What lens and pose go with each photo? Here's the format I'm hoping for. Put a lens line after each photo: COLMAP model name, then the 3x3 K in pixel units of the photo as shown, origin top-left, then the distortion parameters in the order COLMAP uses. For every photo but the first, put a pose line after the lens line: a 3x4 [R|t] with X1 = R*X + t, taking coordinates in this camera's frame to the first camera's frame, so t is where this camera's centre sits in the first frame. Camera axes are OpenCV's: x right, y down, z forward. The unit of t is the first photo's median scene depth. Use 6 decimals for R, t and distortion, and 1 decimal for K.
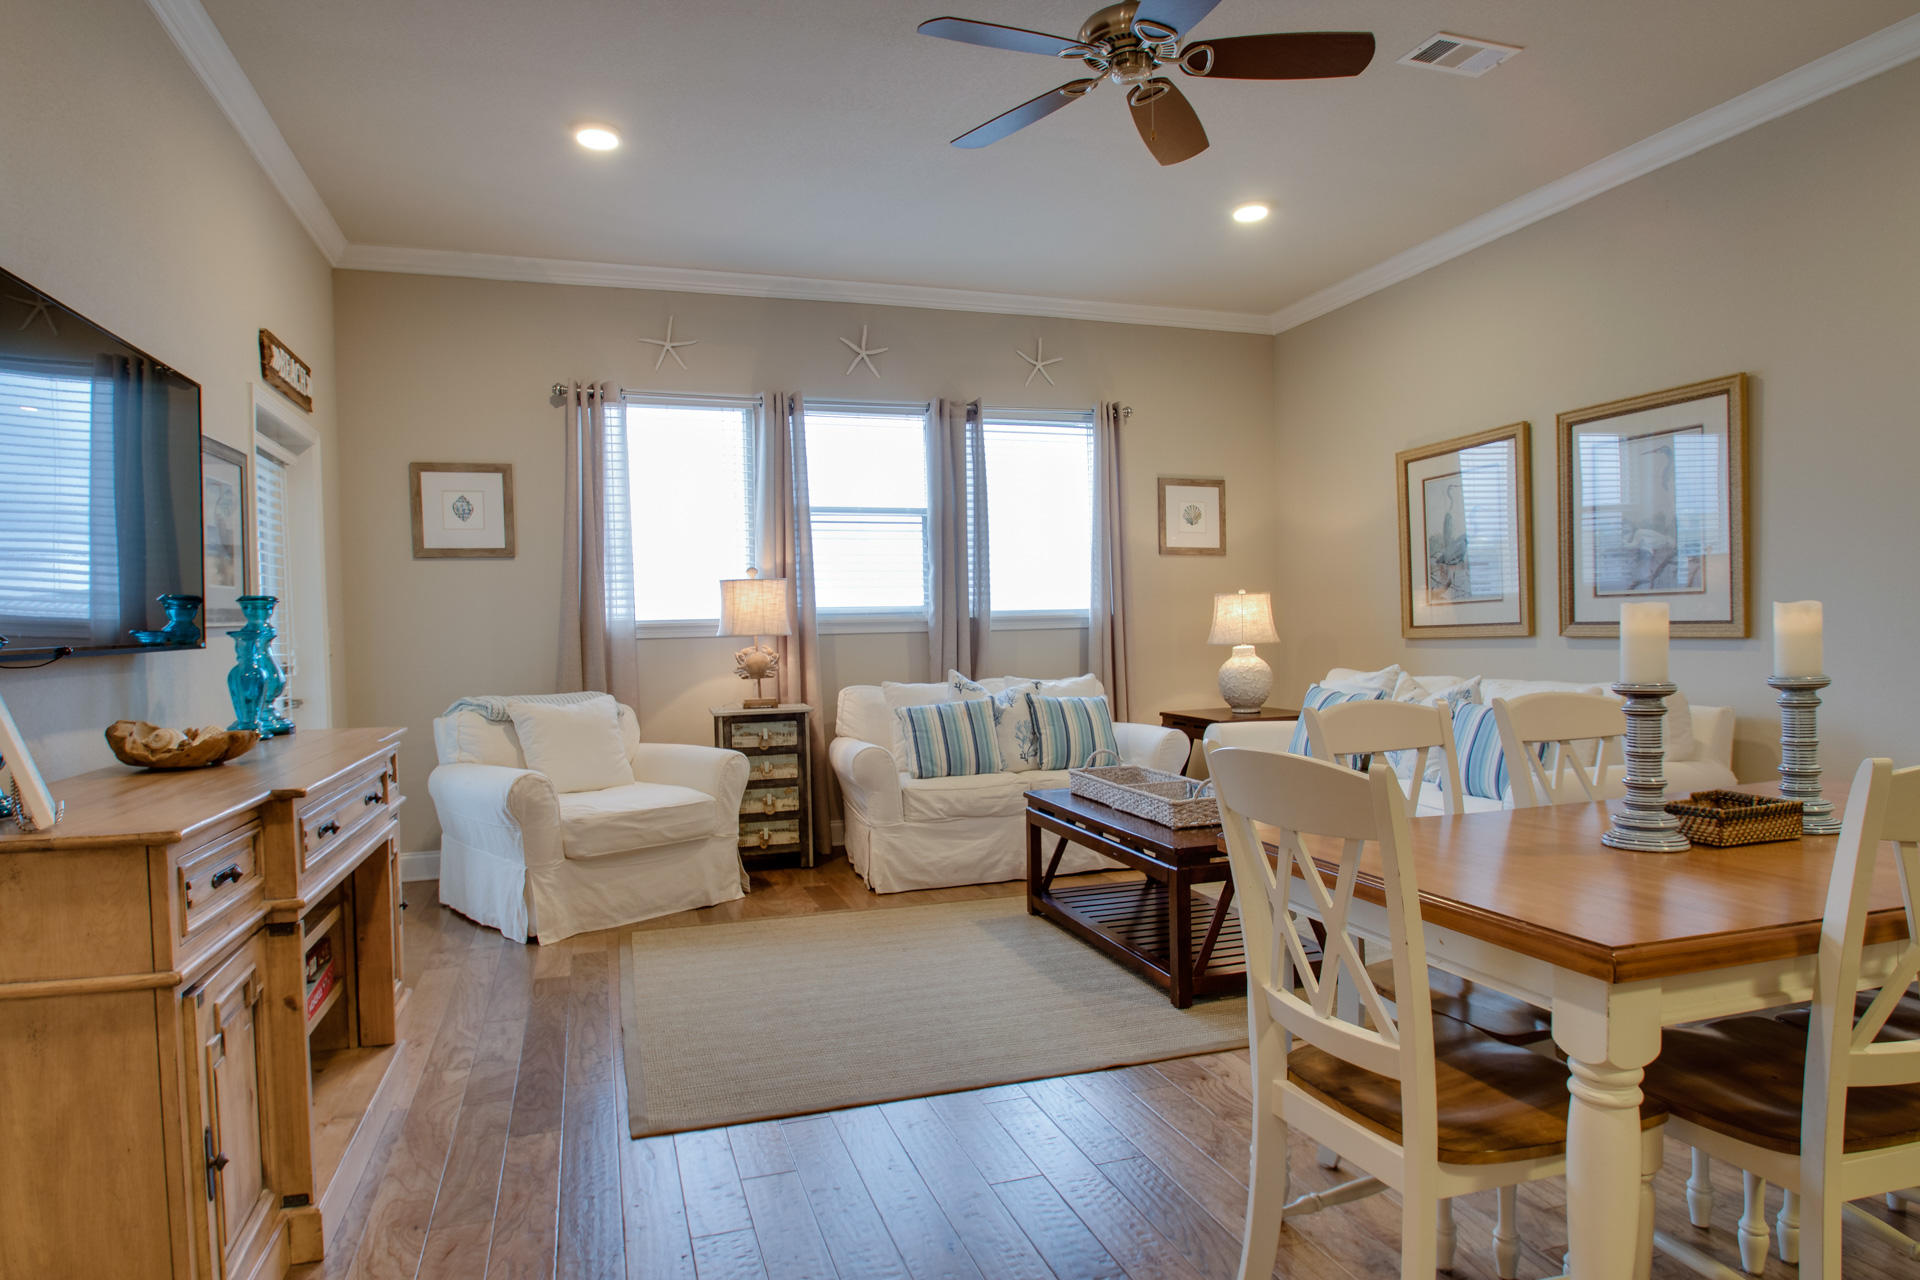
lens RADIAL K [[1092.1, 0, 939.8], [0, 1092.1, 657.6], [0, 0, 1]] dist [-0.008405, -0.012393]
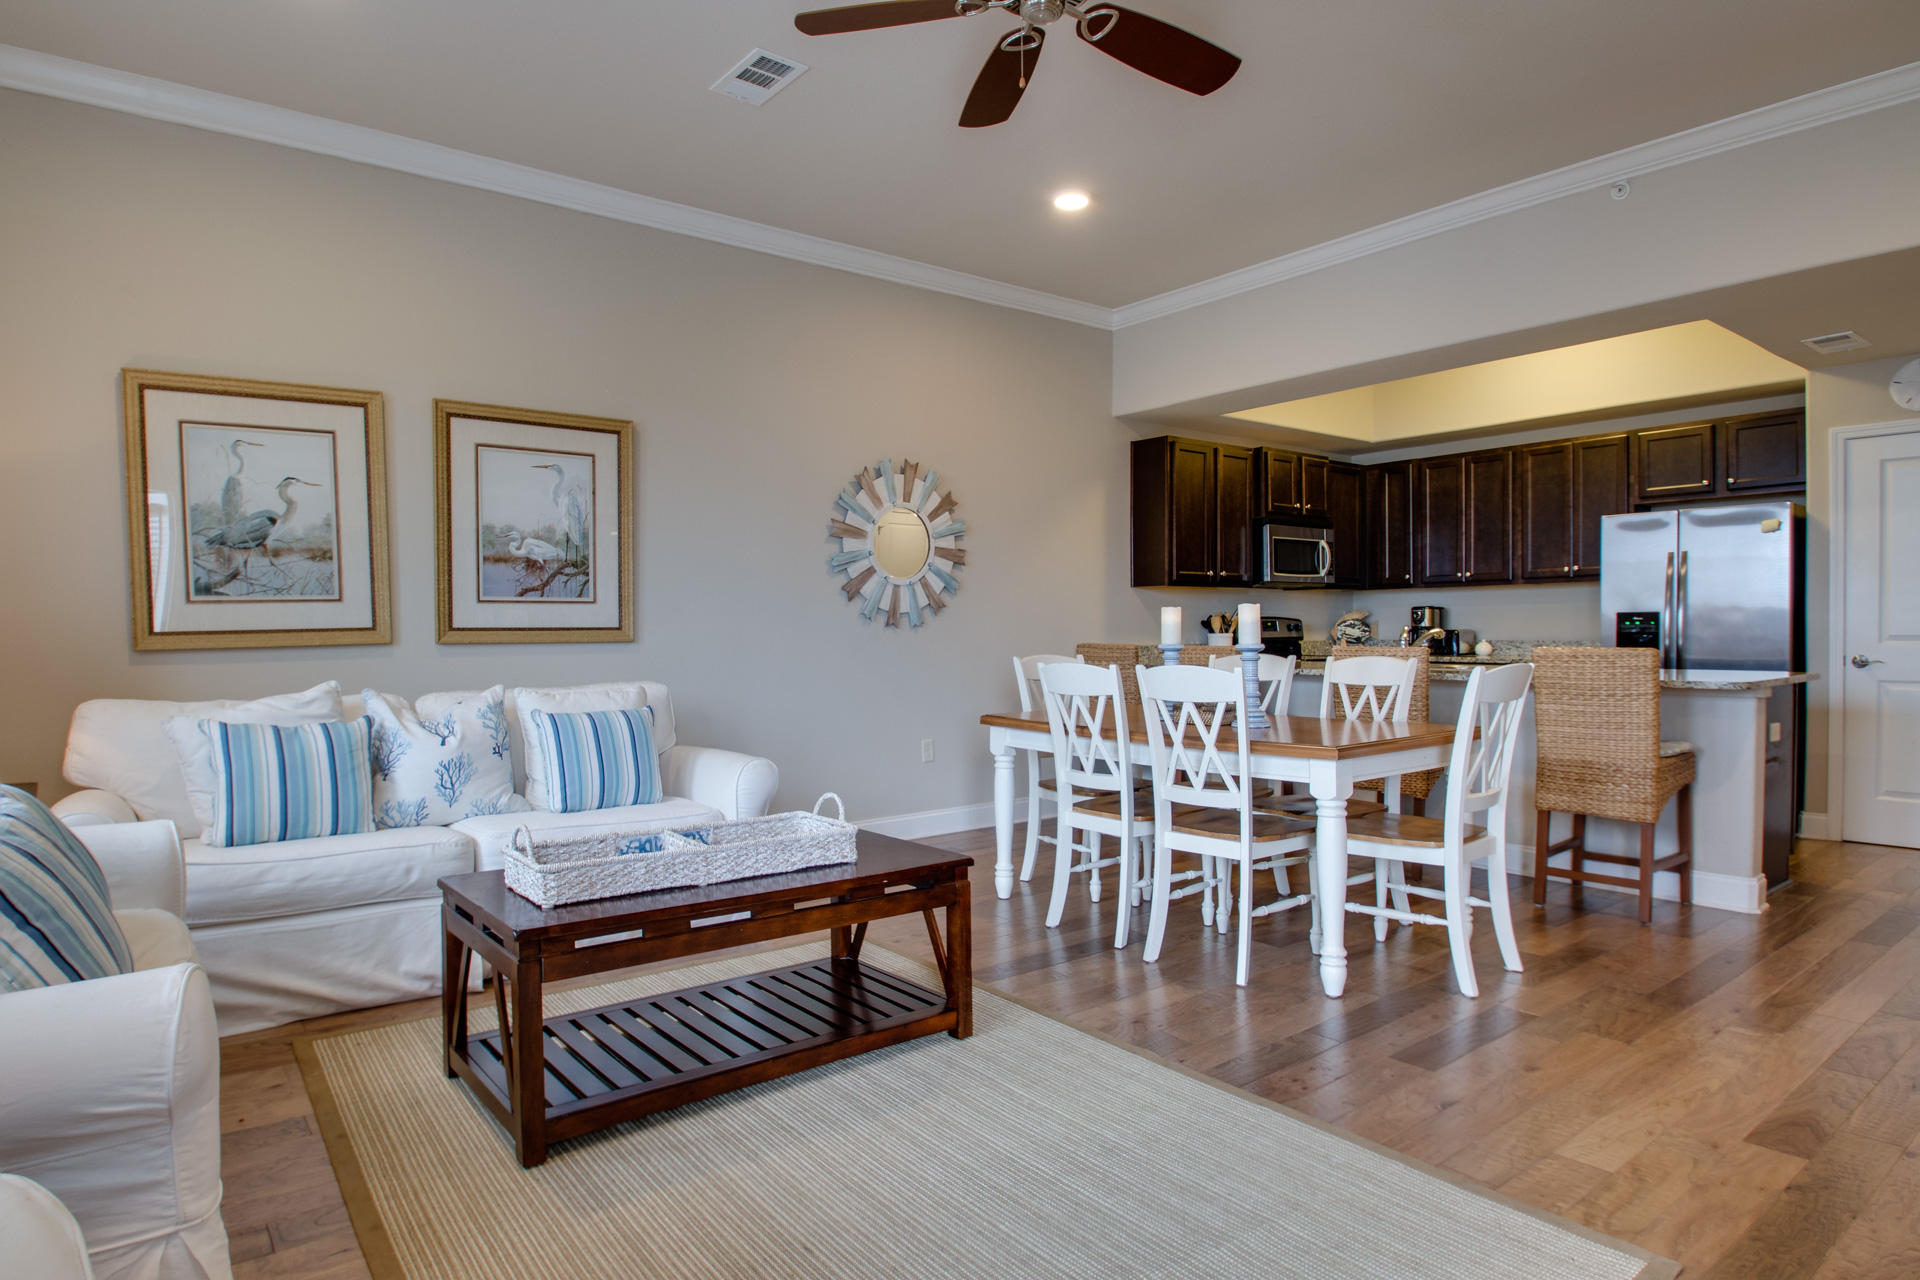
lens RADIAL K [[1115.0, 0, 960.0], [0, 1115.0, 640.0], [0, 0, 1]] dist [-0.002607, -0.000856]
pose [[-0.356099, 0.016254, 0.934307, -0.421225], [0.042539, 0.999094, -0.001168, -0.002314], [-0.933480, 0.039328, -0.356468, 0.855453]]
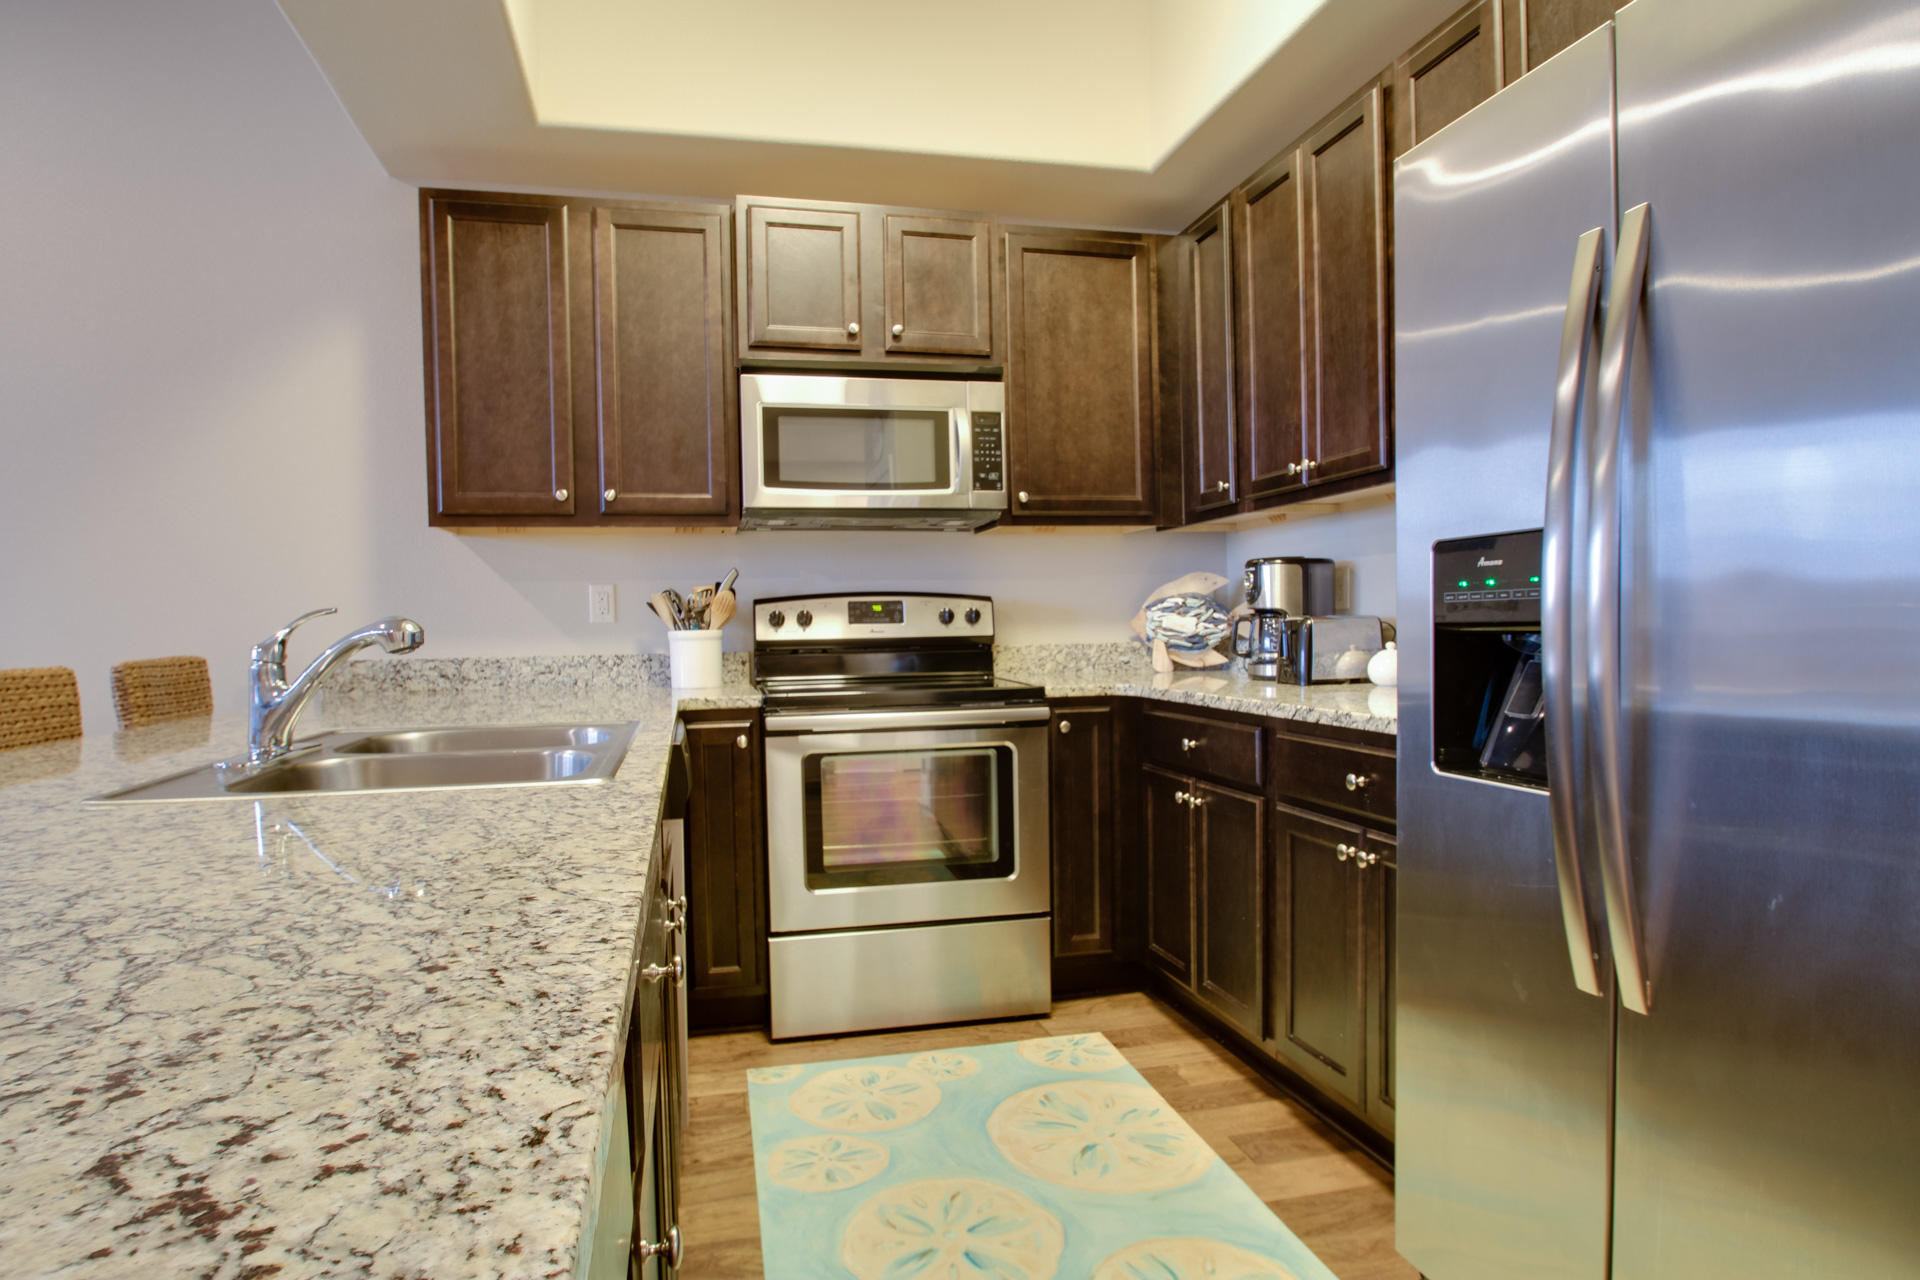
lens RADIAL K [[1092.1, 0, 939.8], [0, 1092.1, 657.6], [0, 0, 1]] dist [-0.008405, -0.012393]
pose [[0.084909, -0.008113, 0.996356, 0.168670], [0.042323, 0.999094, 0.004528, 0.020659], [-0.995489, 0.041784, 0.085176, -0.154466]]
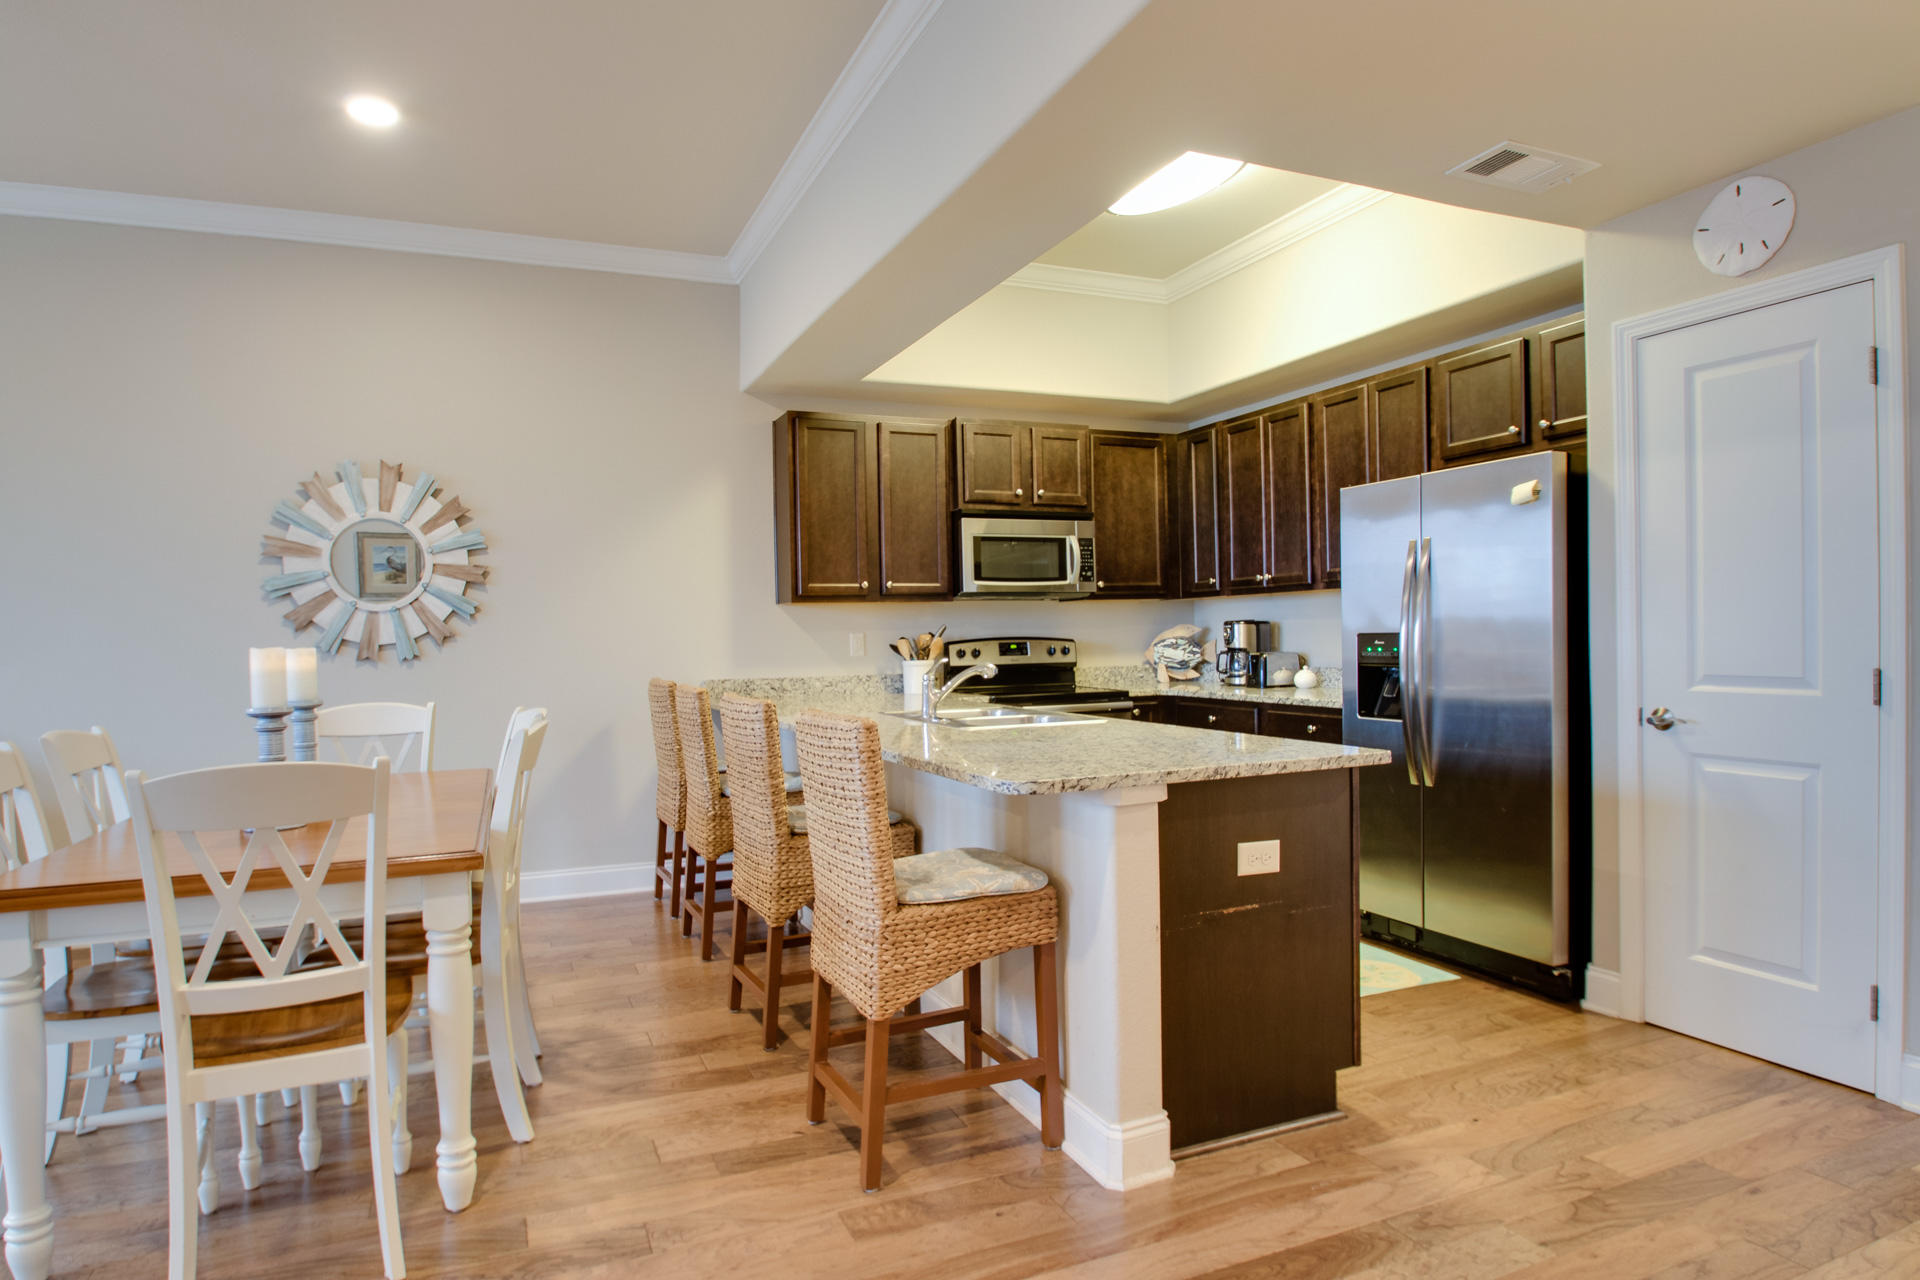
lens RADIAL K [[1092.1, 0, 939.8], [0, 1092.1, 657.6], [0, 0, 1]] dist [-0.008405, -0.012393]
pose [[-0.083104, 0.004203, 0.996532, -0.299338], [0.047905, 0.998852, -0.000218, 0.000132], [-0.995389, 0.047721, -0.083210, 0.109225]]
